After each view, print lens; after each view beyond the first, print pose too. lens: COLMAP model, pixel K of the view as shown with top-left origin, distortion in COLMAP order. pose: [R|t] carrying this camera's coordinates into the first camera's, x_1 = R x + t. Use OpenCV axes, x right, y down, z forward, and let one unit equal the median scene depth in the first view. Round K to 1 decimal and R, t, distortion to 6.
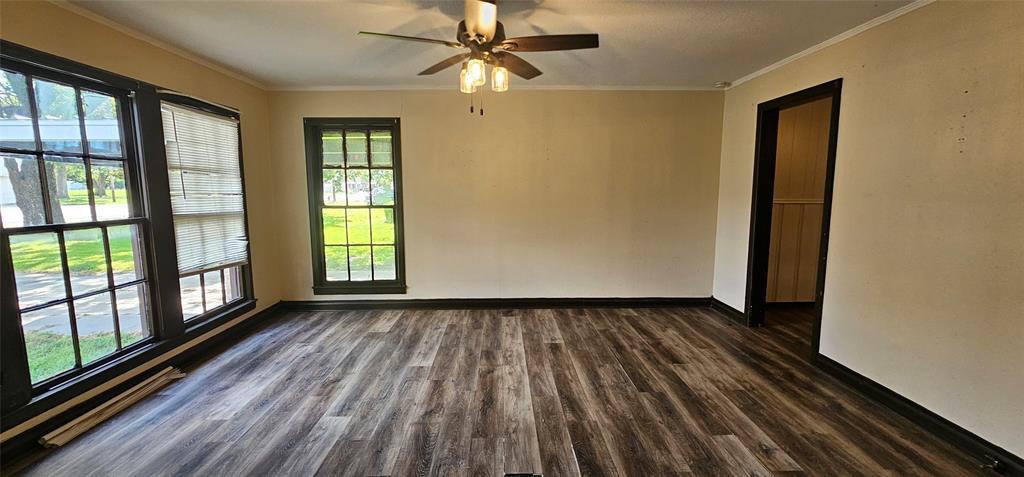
lens RADIAL K [[418.9, 0, 511.6], [0, 418.9, 242.0], [0, 0, 1]] dist [0.001059, 0.000593]
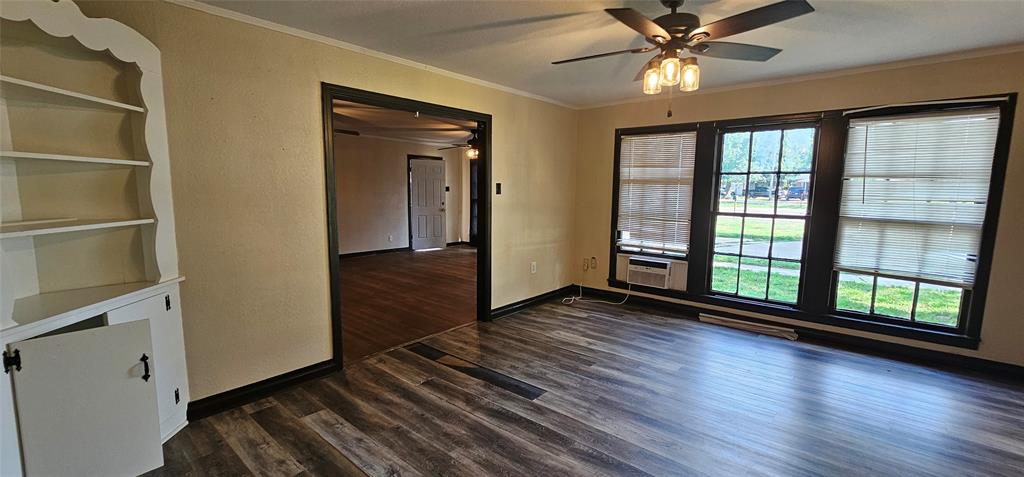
lens RADIAL K [[418.9, 0, 511.6], [0, 418.9, 242.0], [0, 0, 1]] dist [0.001059, 0.000593]
pose [[-0.669822, 0.090275, -0.737013, 0.853529], [-0.101120, 0.972244, 0.210989, -0.185637], [0.735604, 0.215852, -0.642102, 1.354698]]
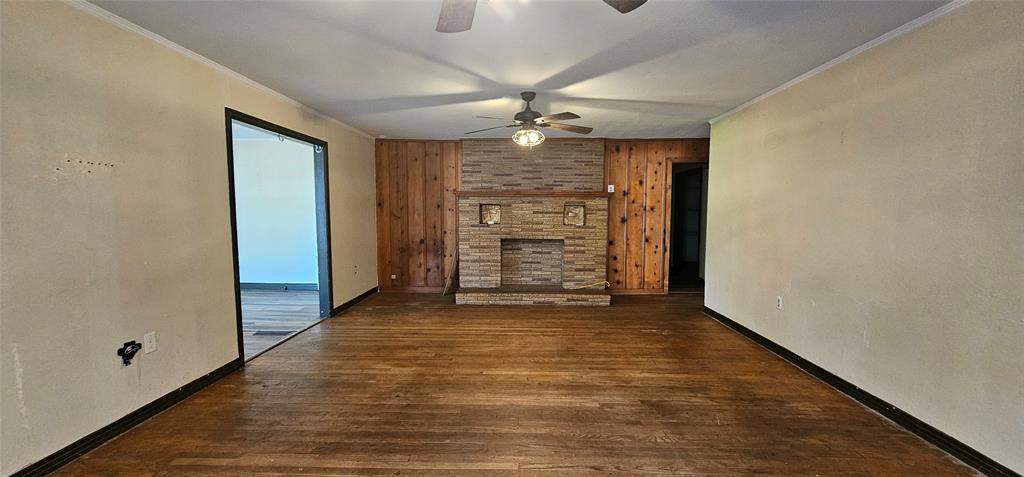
lens RADIAL K [[418.9, 0, 511.6], [0, 418.9, 242.0], [0, 0, 1]] dist [0.001059, 0.000593]
pose [[0.060954, -0.071467, 0.995579, -1.620170], [0.124230, 0.990221, 0.063476, 0.138405], [-0.990380, 0.119811, 0.069236, -0.837789]]
